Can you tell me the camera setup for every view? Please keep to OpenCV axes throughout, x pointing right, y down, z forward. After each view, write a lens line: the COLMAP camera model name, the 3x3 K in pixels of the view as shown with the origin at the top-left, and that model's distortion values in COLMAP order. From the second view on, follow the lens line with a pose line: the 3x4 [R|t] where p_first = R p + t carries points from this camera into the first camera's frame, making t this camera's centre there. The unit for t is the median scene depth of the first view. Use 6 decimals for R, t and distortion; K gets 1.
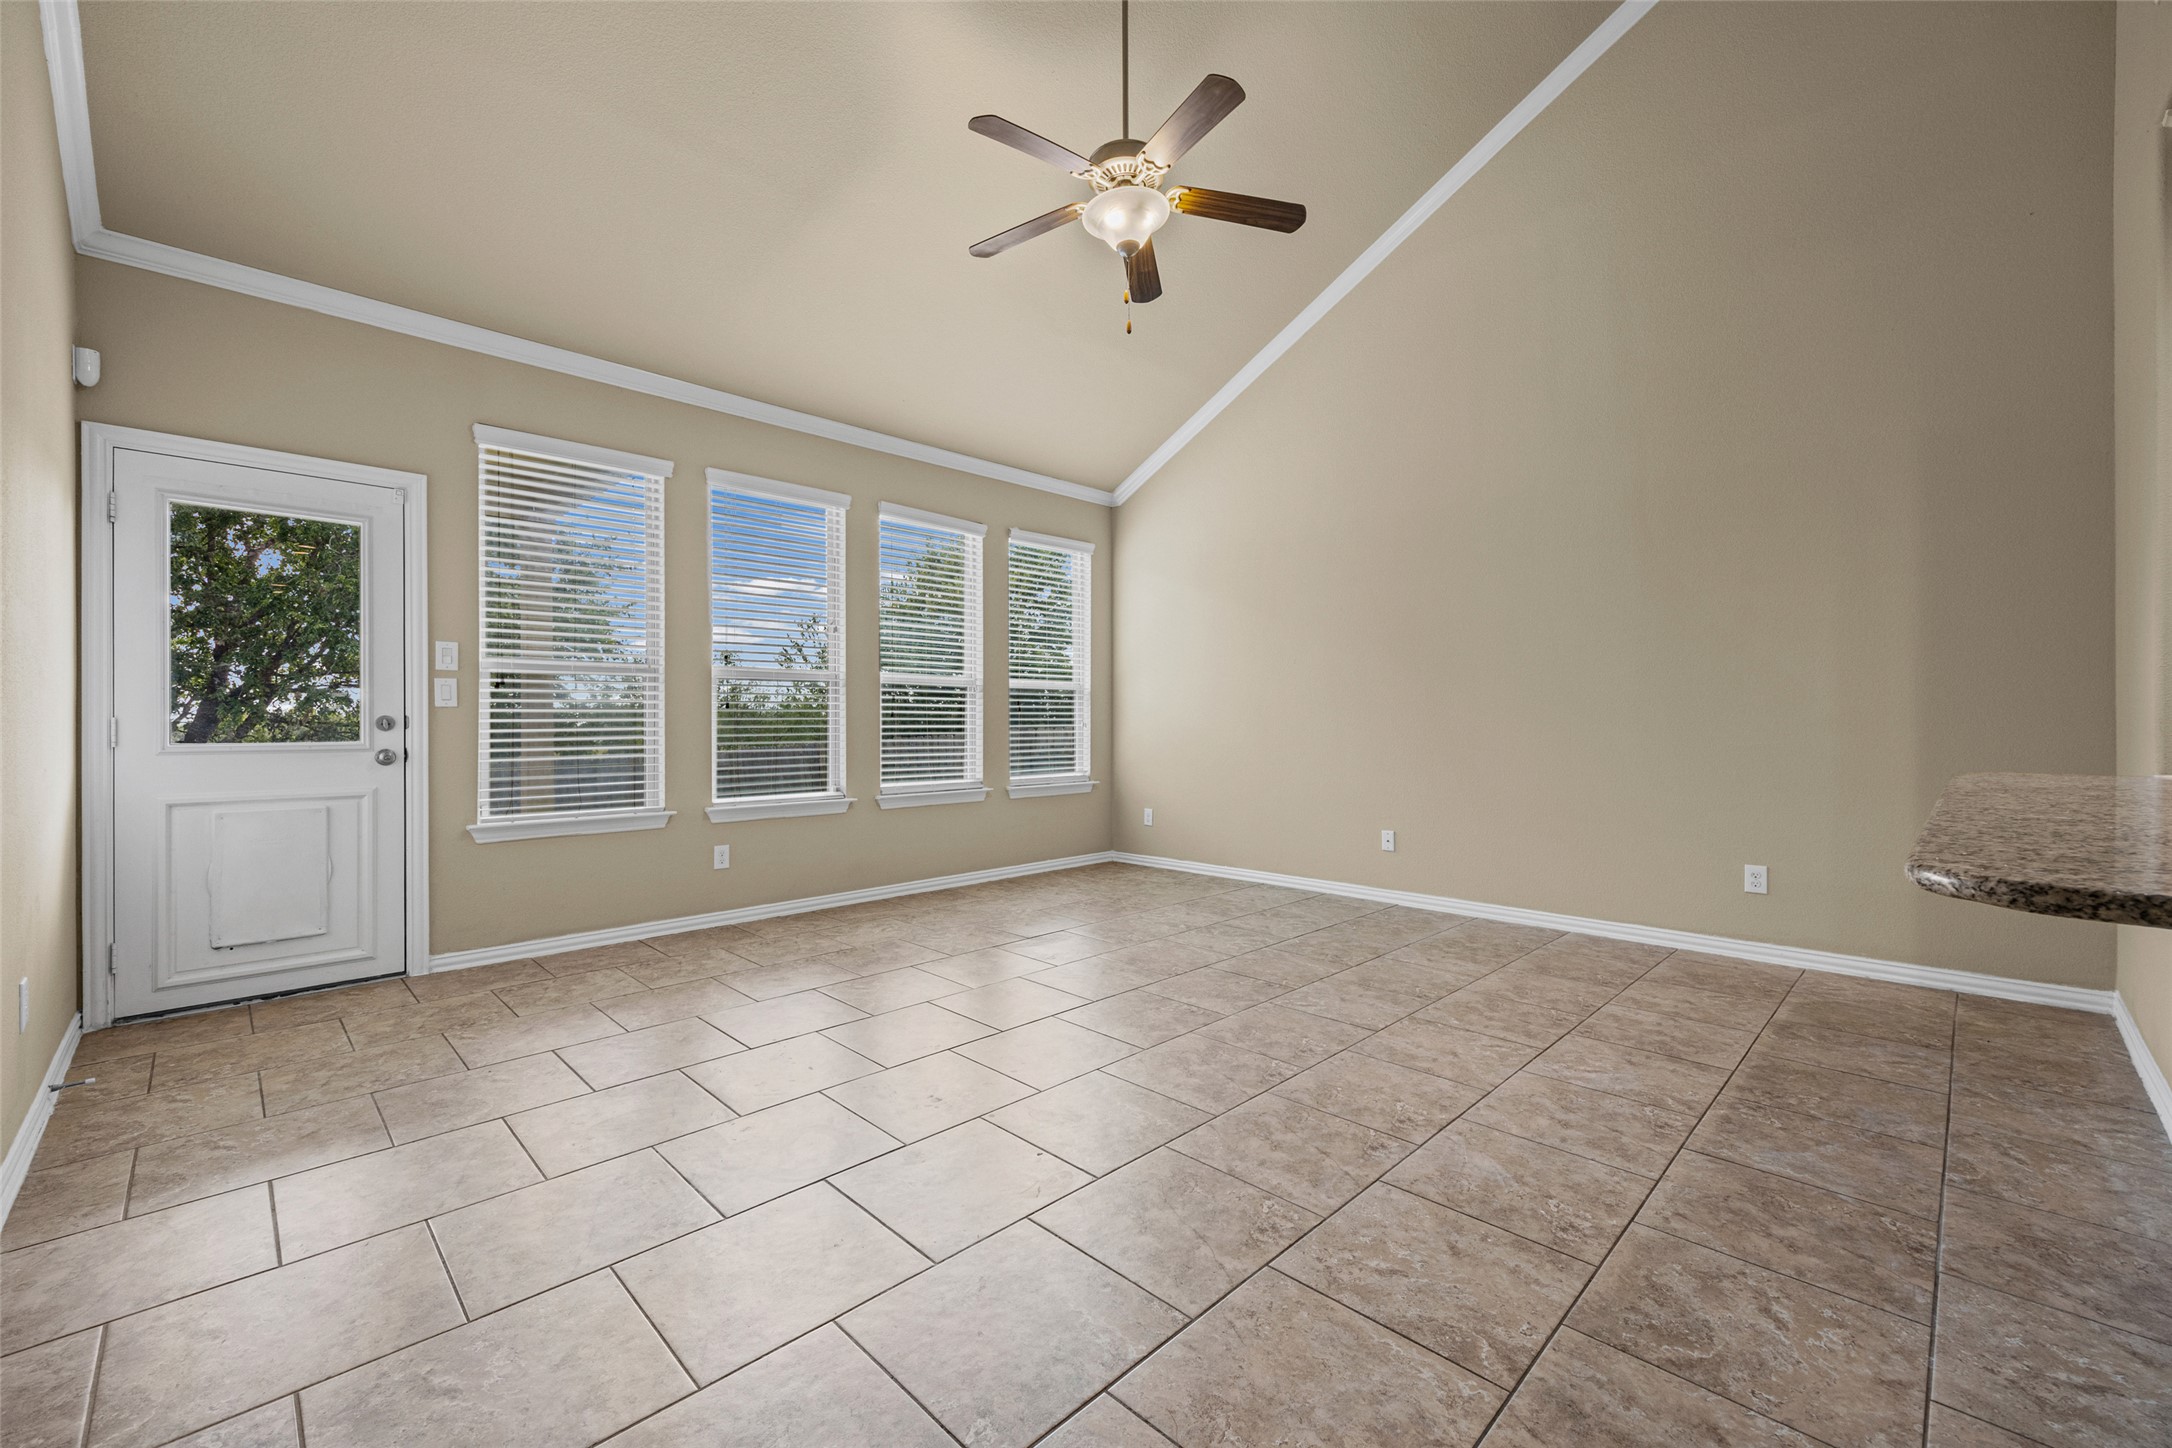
lens RADIAL K [[876.1, 0, 1086.0], [0, 876.1, 724.0], [0, 0, 1]] dist [0.000897, 0.000155]
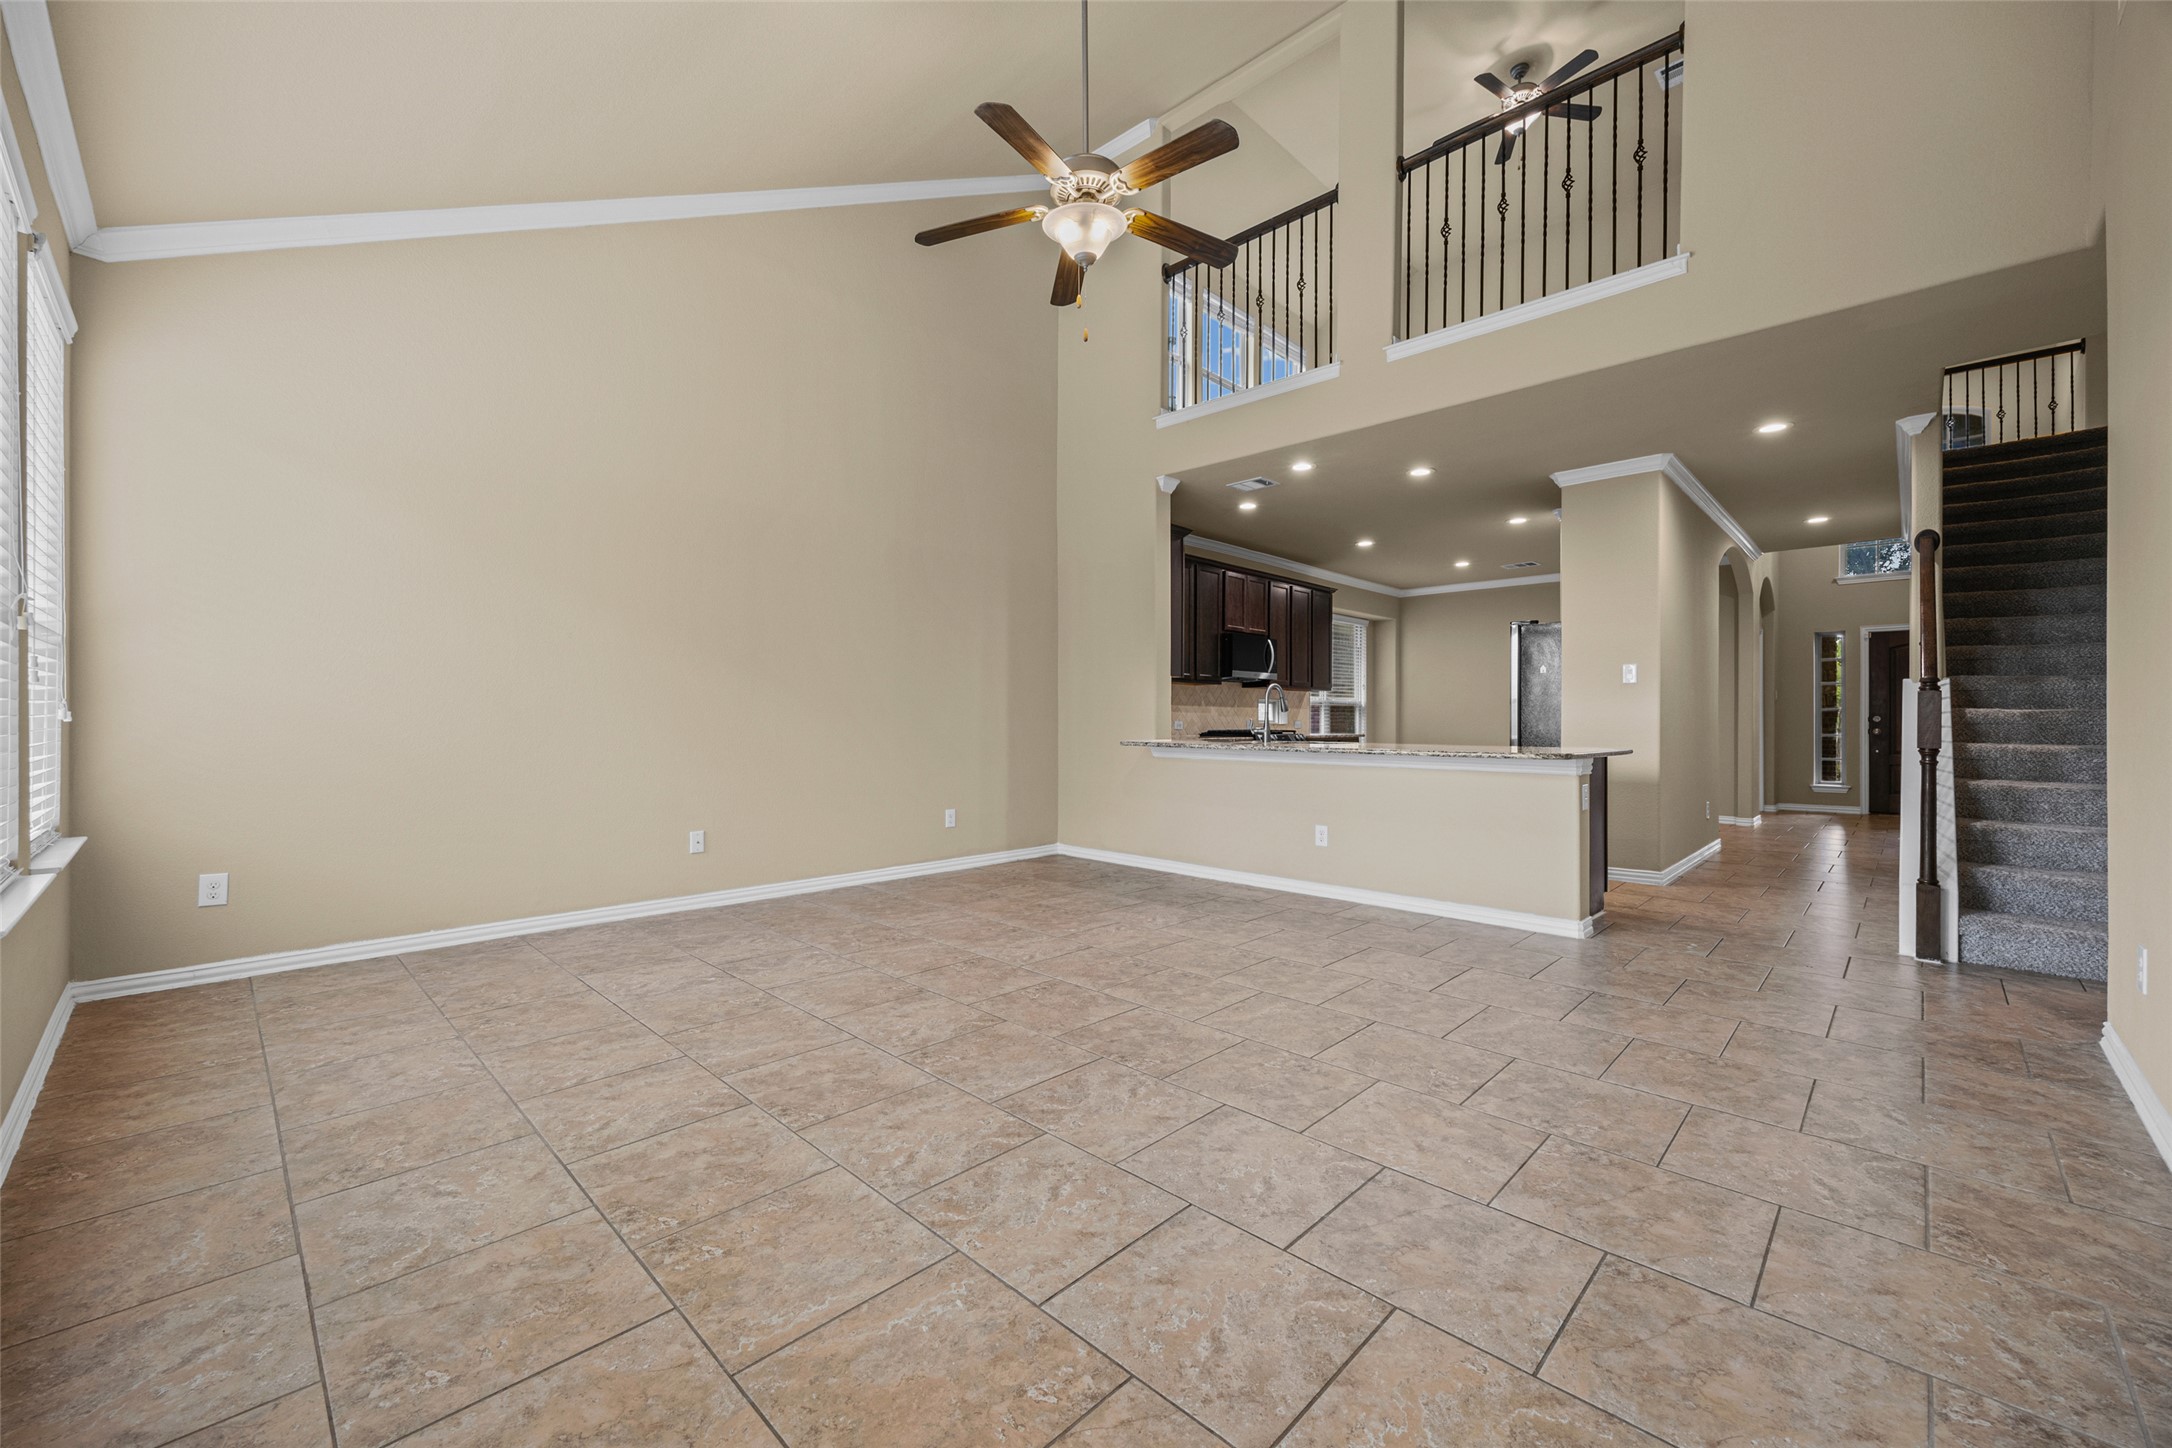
lens RADIAL K [[858.8, 0, 1080.9], [0, 858.8, 712.6], [0, 0, 1]] dist [0.001001, -0.000516]
pose [[-0.019267, 0.008337, 0.999780, -0.931131], [-0.004047, 0.999956, -0.008416, 0.002909], [-0.999806, -0.004208, -0.019232, 0.985958]]
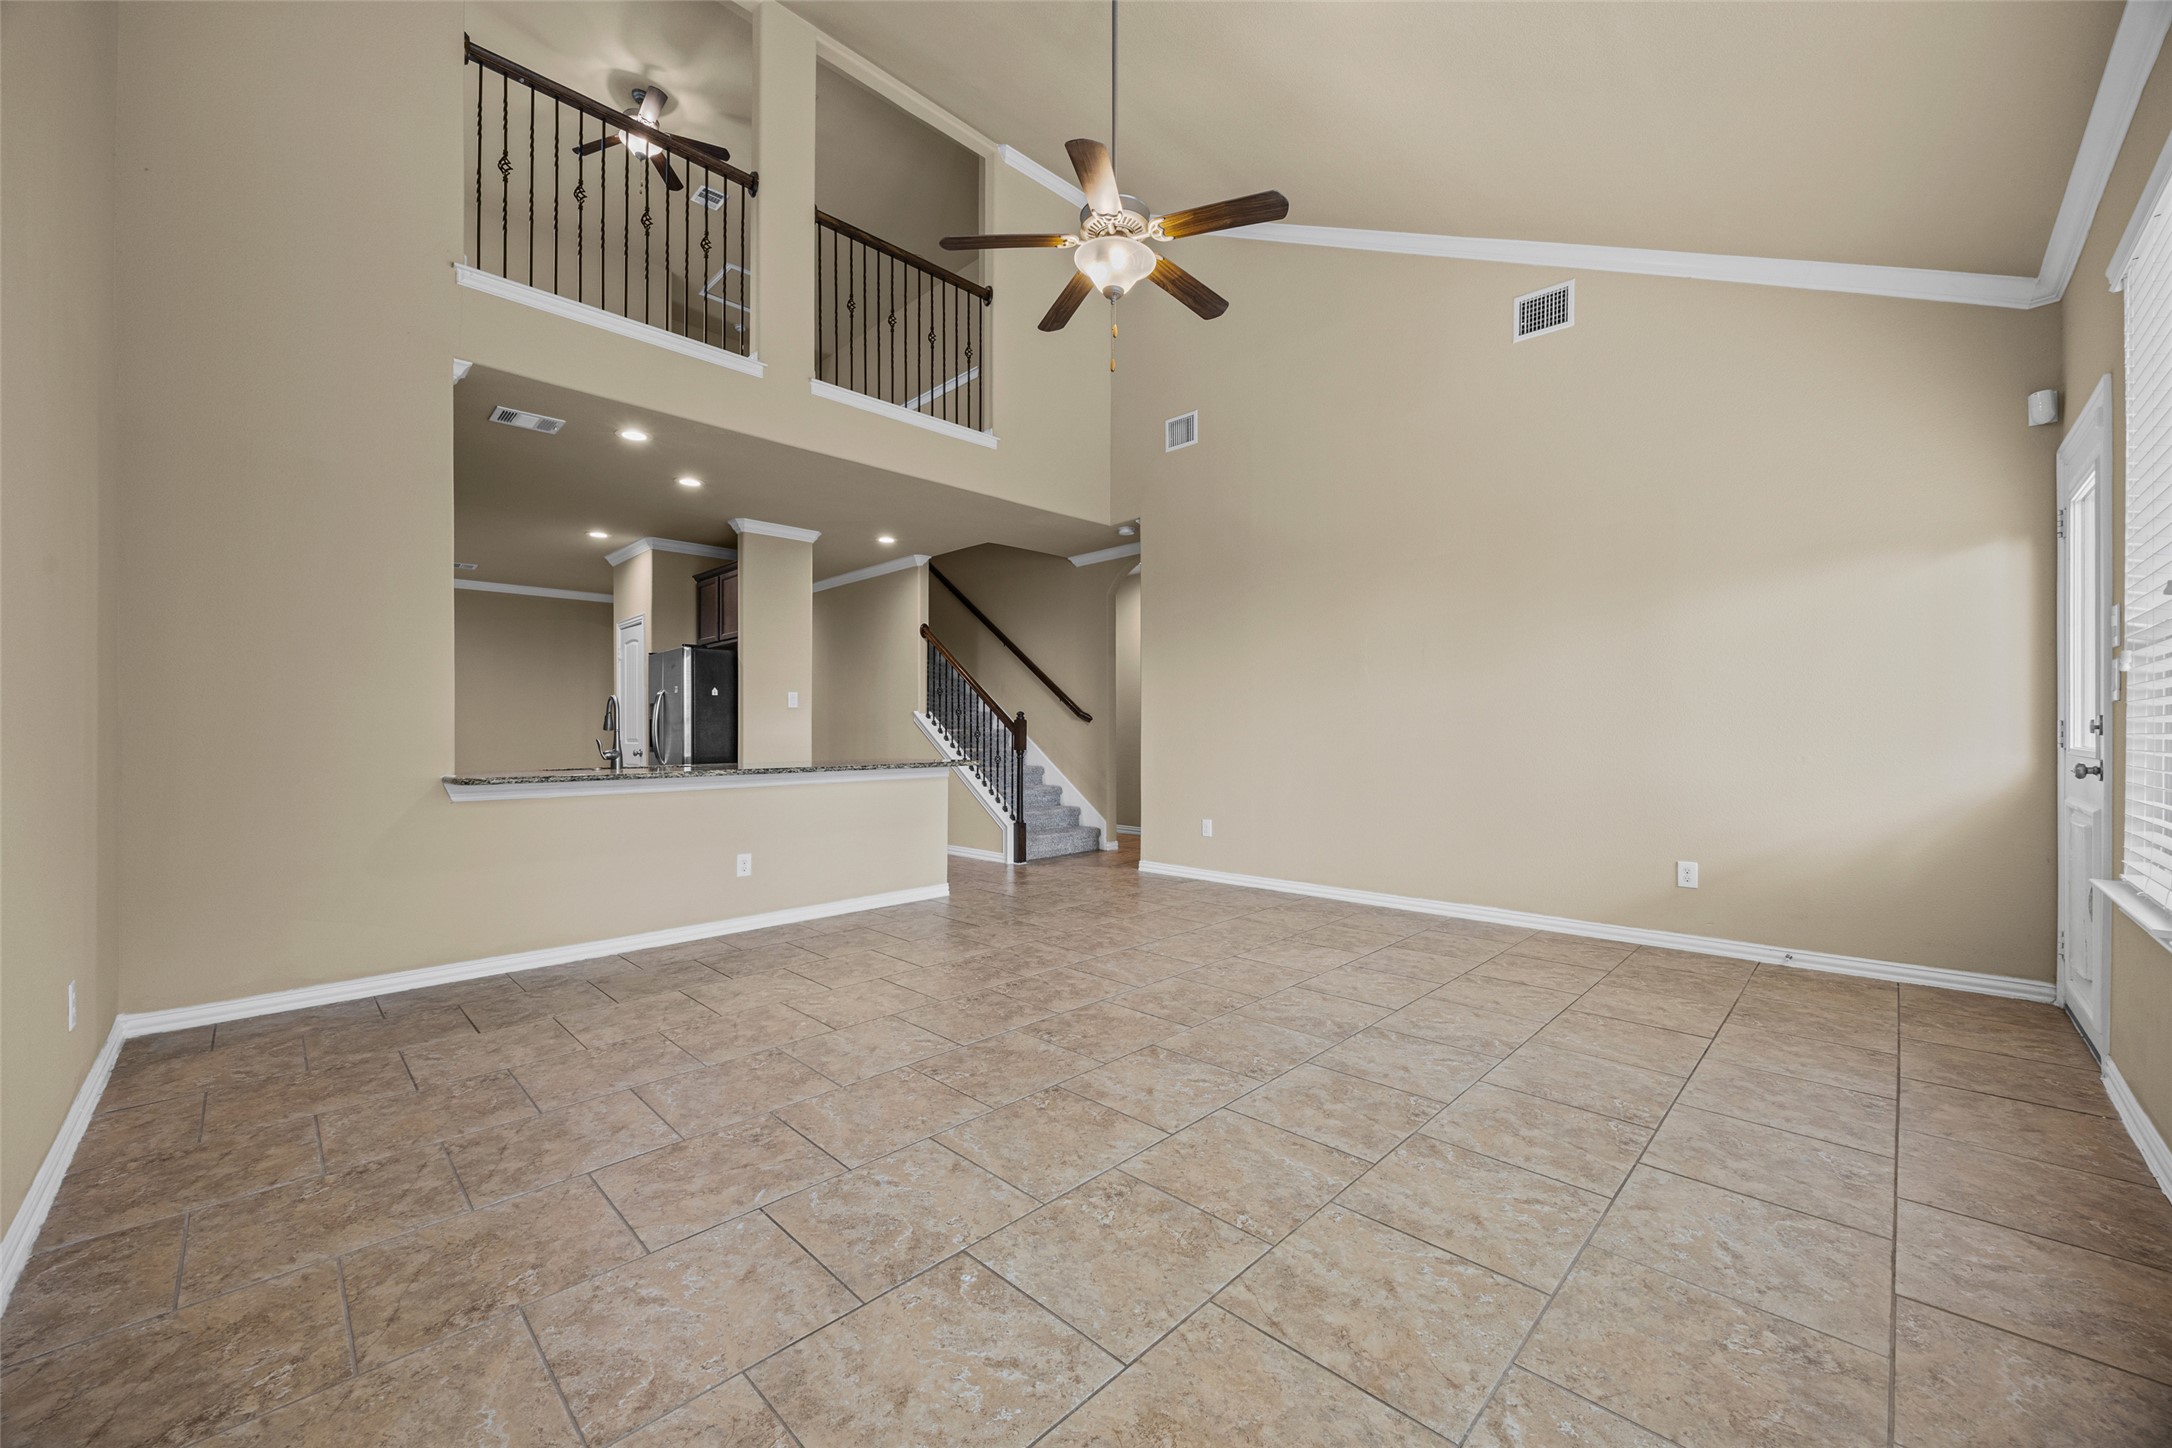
lens RADIAL K [[825.3, 0, 1090.9], [0, 825.3, 727.5], [0, 0, 1]] dist [-0.004058, -0.000010]
pose [[-0.999857, 0.009686, -0.013895, 0.086014], [0.009789, 0.999925, -0.007363, -0.002957], [0.013822, -0.007498, -0.999876, 1.934228]]
